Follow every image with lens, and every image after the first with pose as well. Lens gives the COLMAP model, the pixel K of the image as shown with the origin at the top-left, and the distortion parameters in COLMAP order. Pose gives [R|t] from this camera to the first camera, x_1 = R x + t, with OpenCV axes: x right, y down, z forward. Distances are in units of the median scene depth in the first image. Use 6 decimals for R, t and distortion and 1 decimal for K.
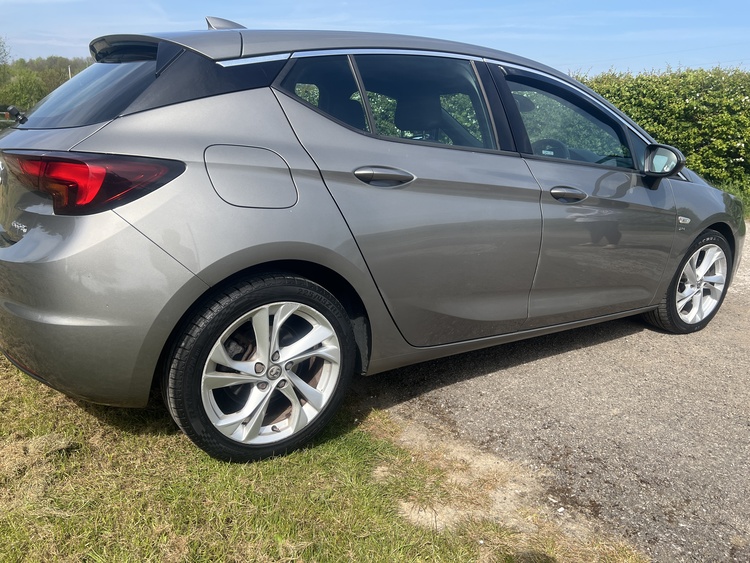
lens RADIAL K [[572.9, 0, 375.0], [0, 572.9, 281.5], [0, 0, 1]] dist [0.058680, -0.062975]
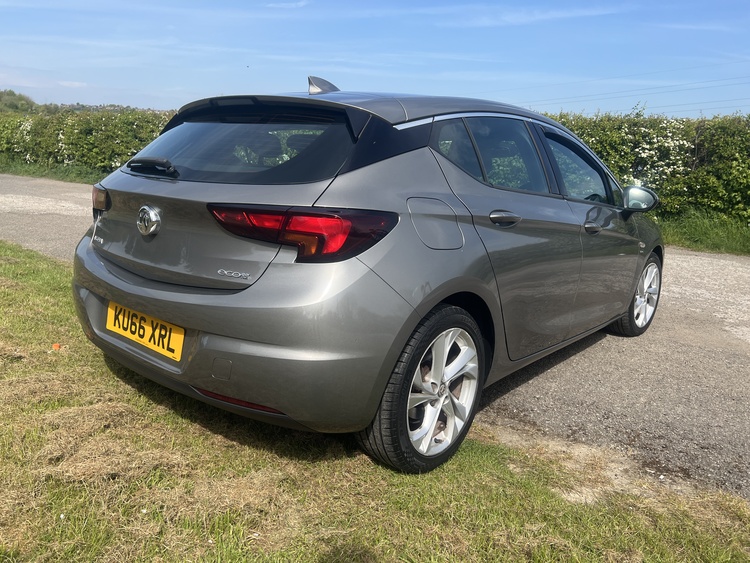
lens RADIAL K [[572.9, 0, 375.0], [0, 572.9, 281.5], [0, 0, 1]] dist [0.058680, -0.062975]
pose [[0.963299, -0.048277, 0.264052, -0.574870], [0.060074, 0.997516, -0.036781, -0.024304], [-0.261621, 0.051294, 0.963807, -0.082961]]
